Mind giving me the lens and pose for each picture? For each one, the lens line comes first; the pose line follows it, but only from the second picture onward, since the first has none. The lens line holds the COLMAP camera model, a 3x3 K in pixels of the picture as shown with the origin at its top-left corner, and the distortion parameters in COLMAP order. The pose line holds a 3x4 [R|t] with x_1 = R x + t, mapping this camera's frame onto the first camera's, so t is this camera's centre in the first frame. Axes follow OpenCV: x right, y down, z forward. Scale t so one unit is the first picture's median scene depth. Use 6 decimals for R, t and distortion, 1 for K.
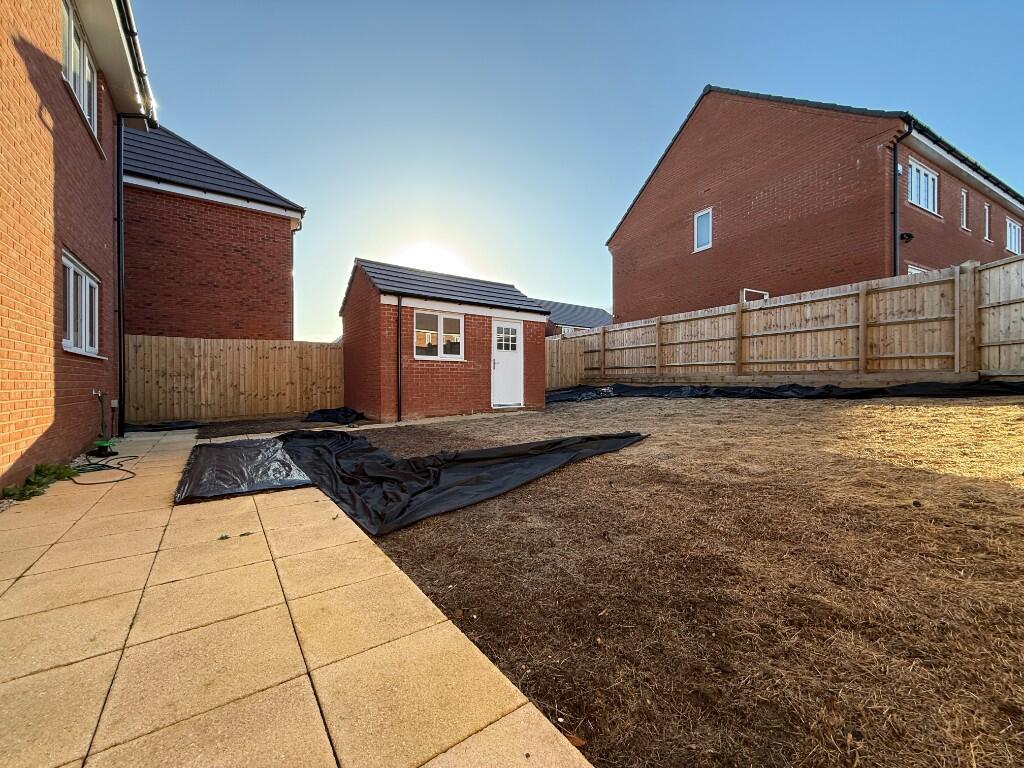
lens RADIAL K [[409.1, 0, 513.2], [0, 409.1, 382.3], [0, 0, 1]] dist [0.001773, -0.000471]
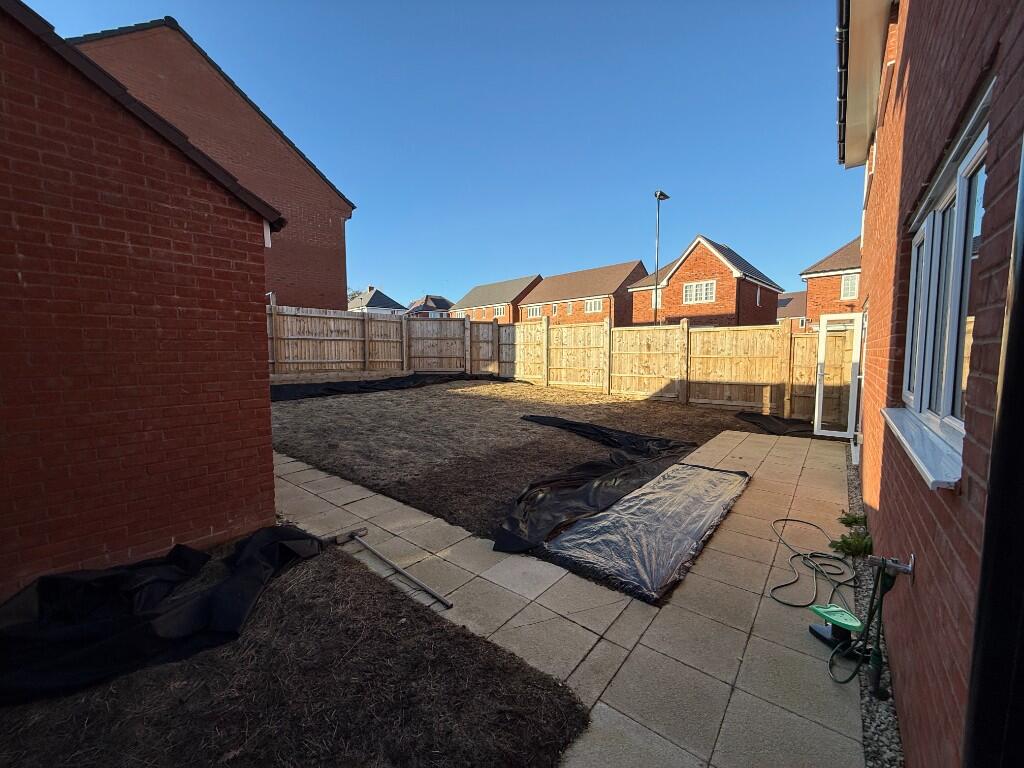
lens RADIAL K [[409.1, 0, 509.3], [0, 409.1, 385.8], [0, 0, 1]] dist [0.001773, -0.000471]
pose [[-0.257337, -0.073708, 0.963506, -0.718313], [0.004965, 0.996973, 0.077594, -0.074823], [-0.966309, 0.024752, -0.256192, 0.777820]]
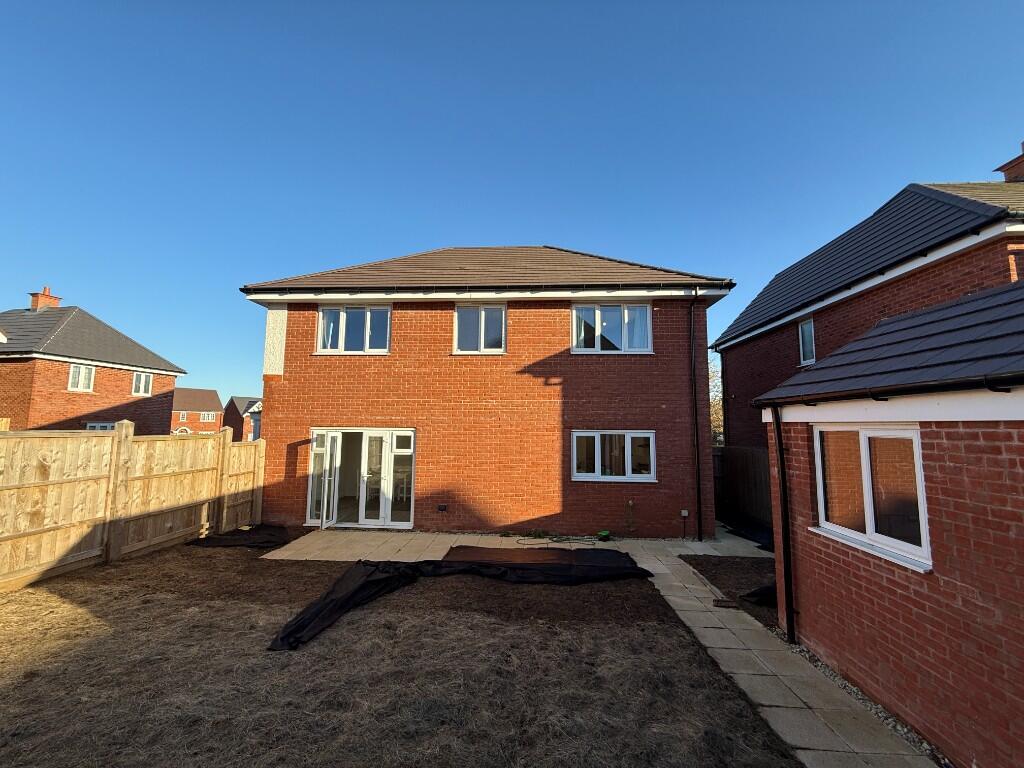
lens RADIAL K [[409.1, 0, 511.3], [0, 409.1, 384.1], [0, 0, 1]] dist [0.001773, -0.000471]
pose [[-0.628569, -0.085722, -0.773015, 0.354972], [-0.012035, 0.994861, -0.100537, -0.164465], [0.777660, -0.053892, -0.626371, 0.975649]]
